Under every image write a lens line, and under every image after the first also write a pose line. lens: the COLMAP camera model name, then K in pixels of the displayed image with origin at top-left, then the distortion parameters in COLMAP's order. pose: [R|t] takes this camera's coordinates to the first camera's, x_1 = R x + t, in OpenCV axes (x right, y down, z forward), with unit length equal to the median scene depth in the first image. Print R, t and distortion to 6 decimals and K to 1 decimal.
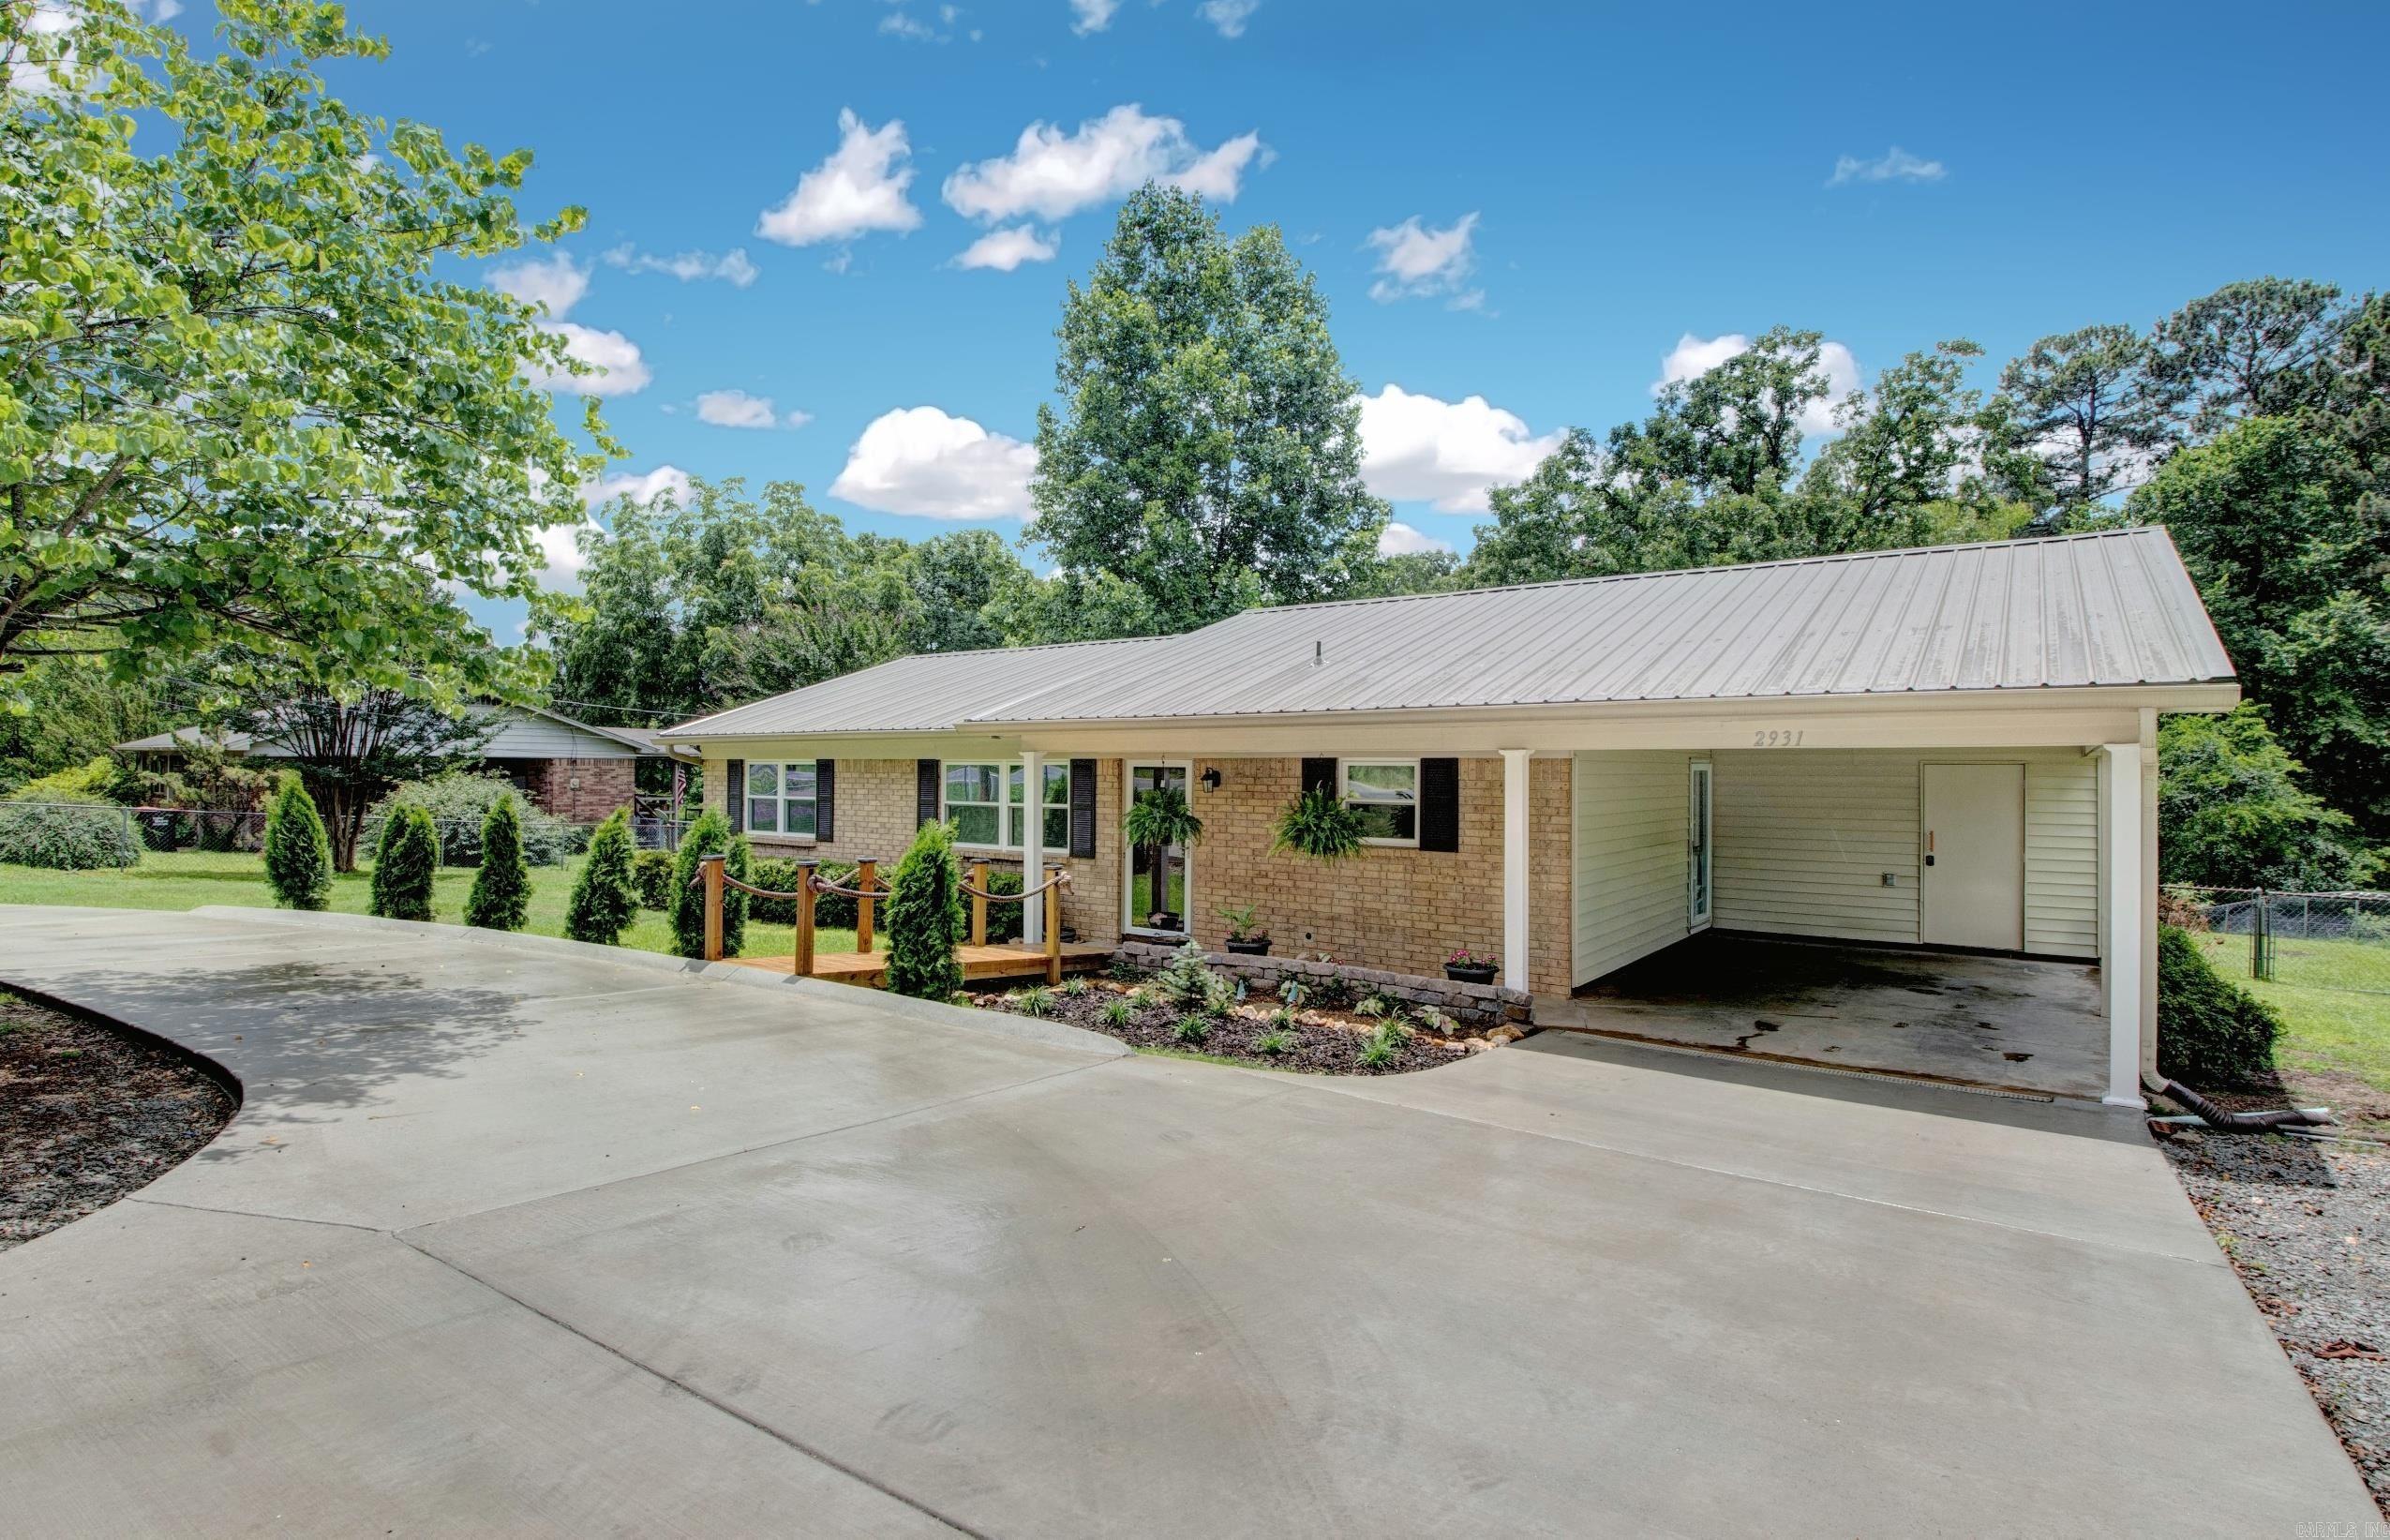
lens RADIAL K [[1117.3, 0, 1195.0], [0, 1117.3, 770.0], [0, 0, 1]] dist [0.001306, 0.000025]
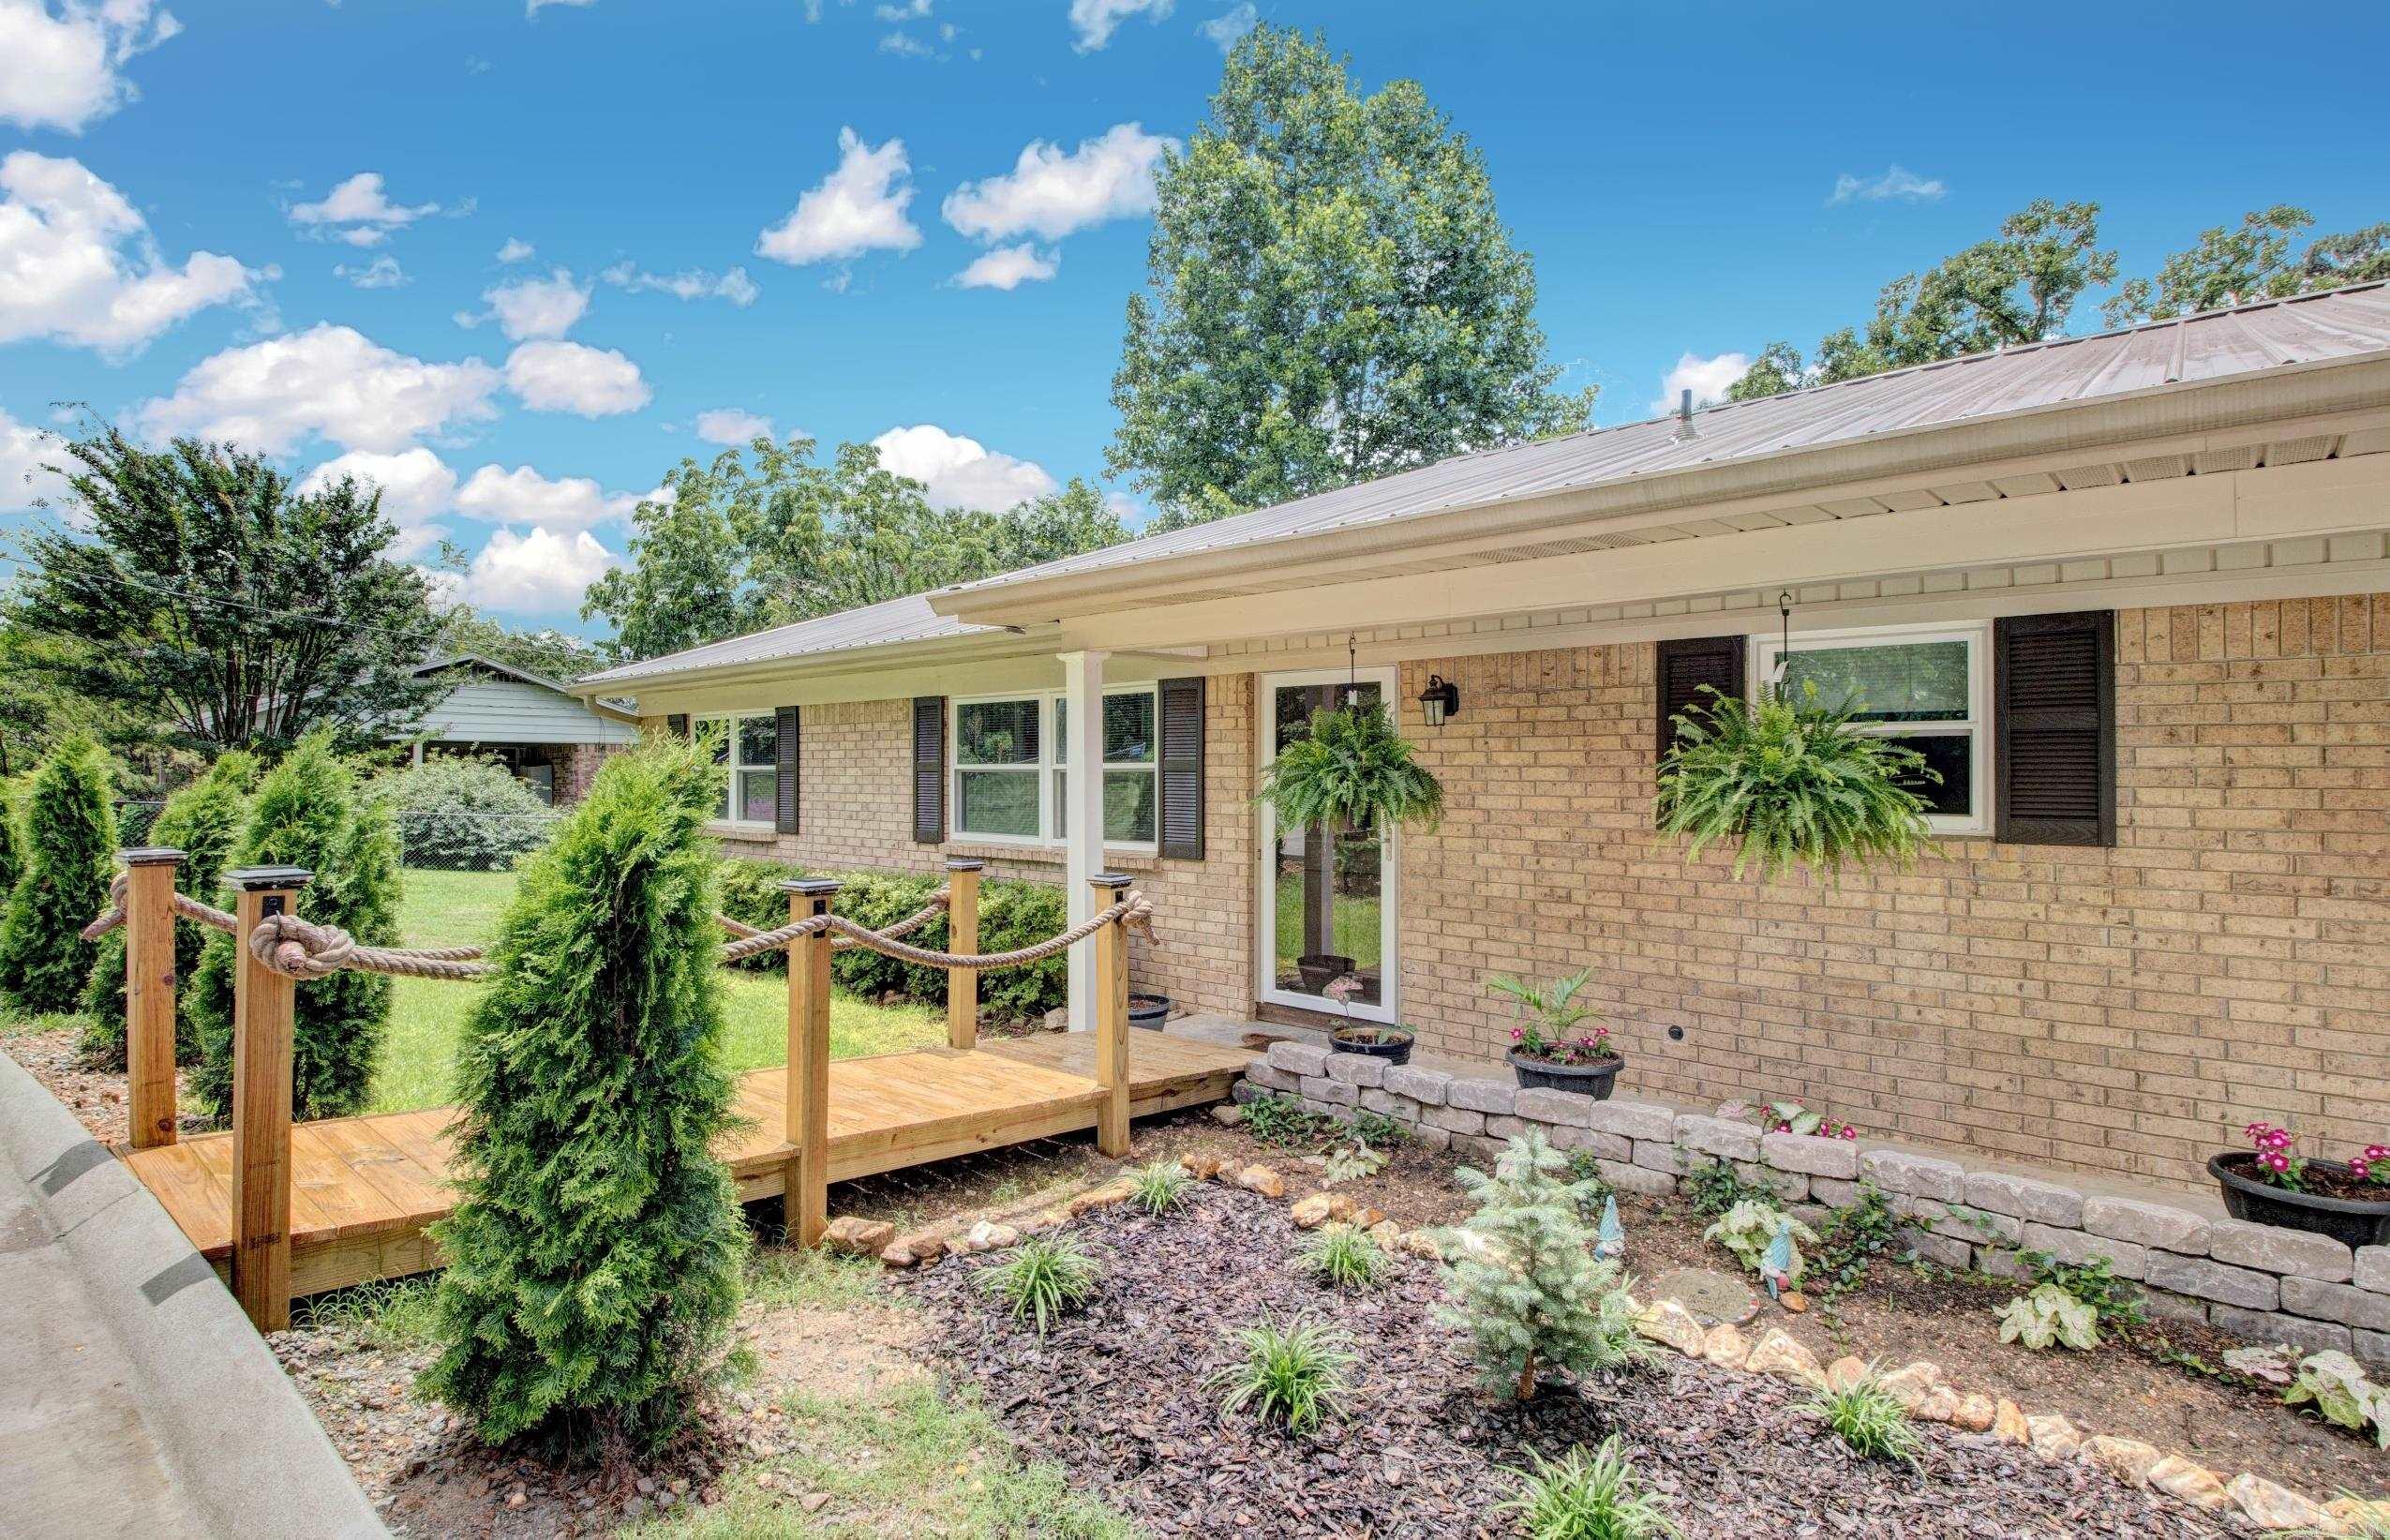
lens RADIAL K [[1117.3, 0, 1195.0], [0, 1117.3, 770.0], [0, 0, 1]] dist [0.001306, 0.000025]
pose [[0.995566, -0.006916, -0.093806, -0.035012], [0.006893, 0.999976, -0.000567, 0.029056], [0.093808, -0.000082, 0.995590, 0.376002]]
